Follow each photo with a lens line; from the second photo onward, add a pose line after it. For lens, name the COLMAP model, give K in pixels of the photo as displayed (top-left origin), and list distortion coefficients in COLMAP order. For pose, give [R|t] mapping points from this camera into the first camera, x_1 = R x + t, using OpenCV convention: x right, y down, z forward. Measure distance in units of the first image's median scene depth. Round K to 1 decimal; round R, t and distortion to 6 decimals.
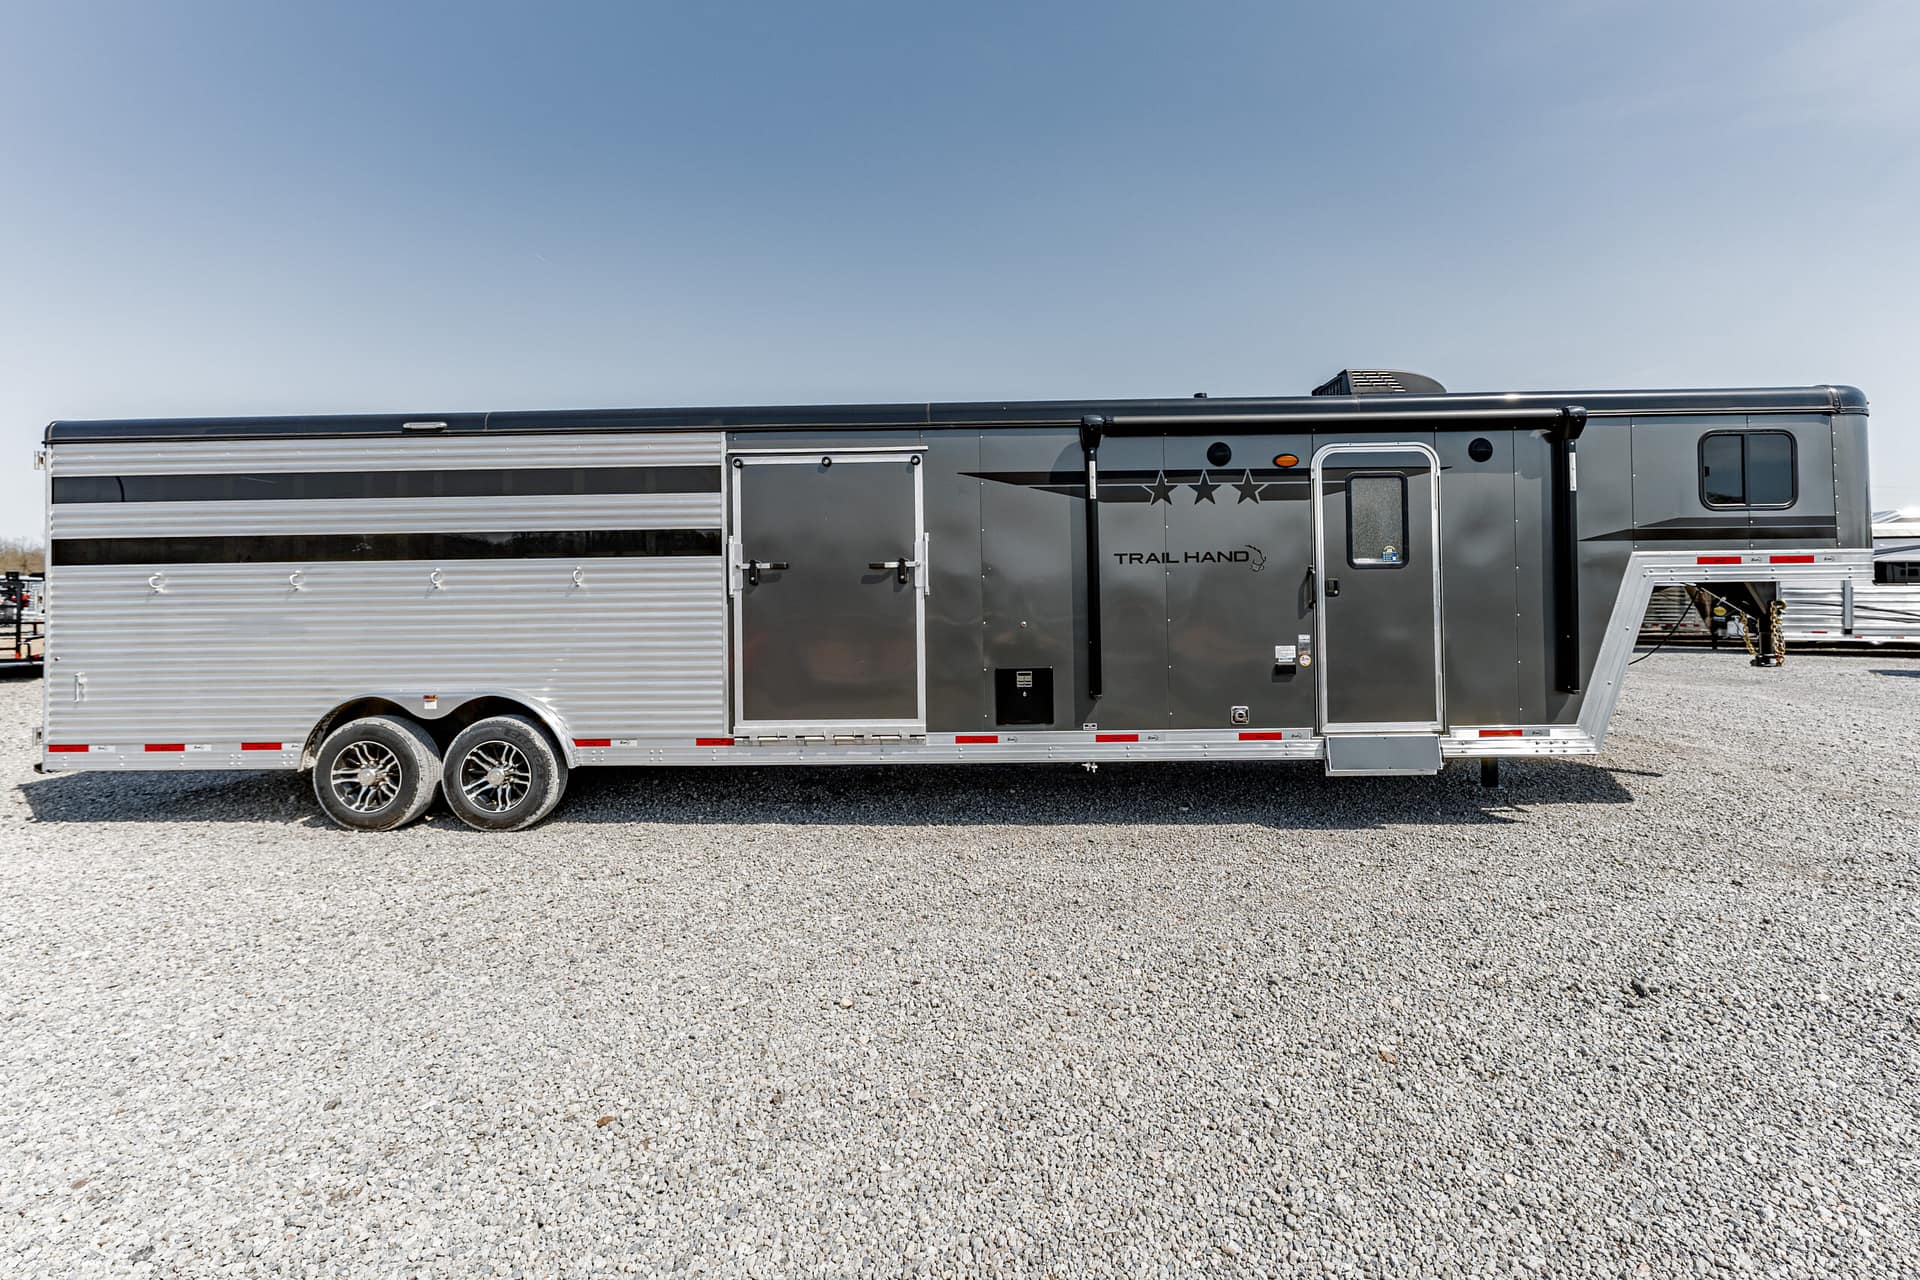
lens RADIAL K [[789.7, 0, 999.7], [0, 789.7, 583.2], [0, 0, 1]] dist [-0.000286, -0.000529]
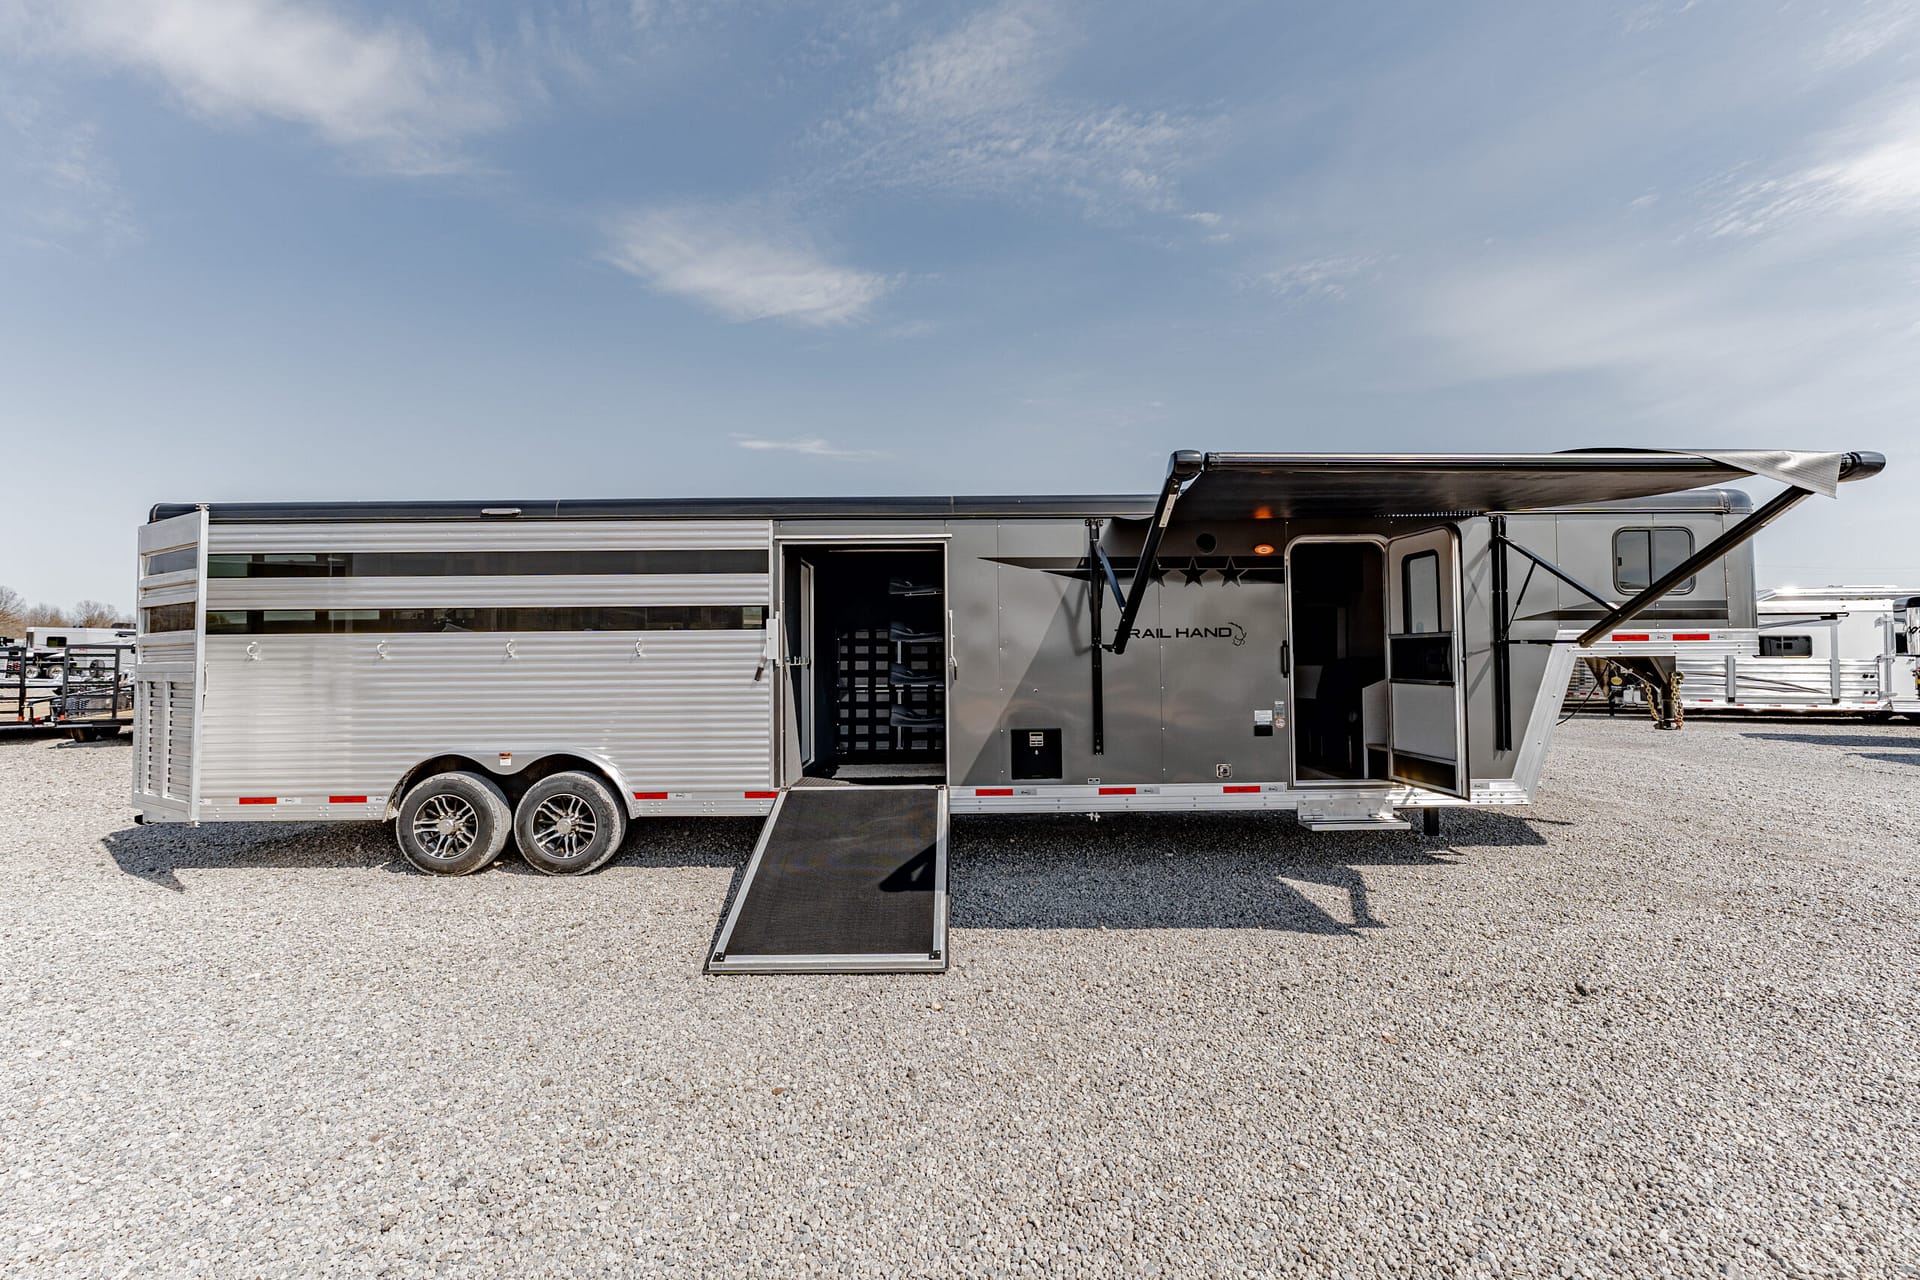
lens RADIAL K [[755.9, 0, 961.8], [0, 755.9, 641.6], [0, 0, 1]] dist [-0.000907, -0.000253]
pose [[0.999585, 0.004563, 0.028433, -0.108077], [-0.004174, 0.999897, -0.013724, -0.003498], [-0.028493, 0.013599, 0.999501, -0.087583]]
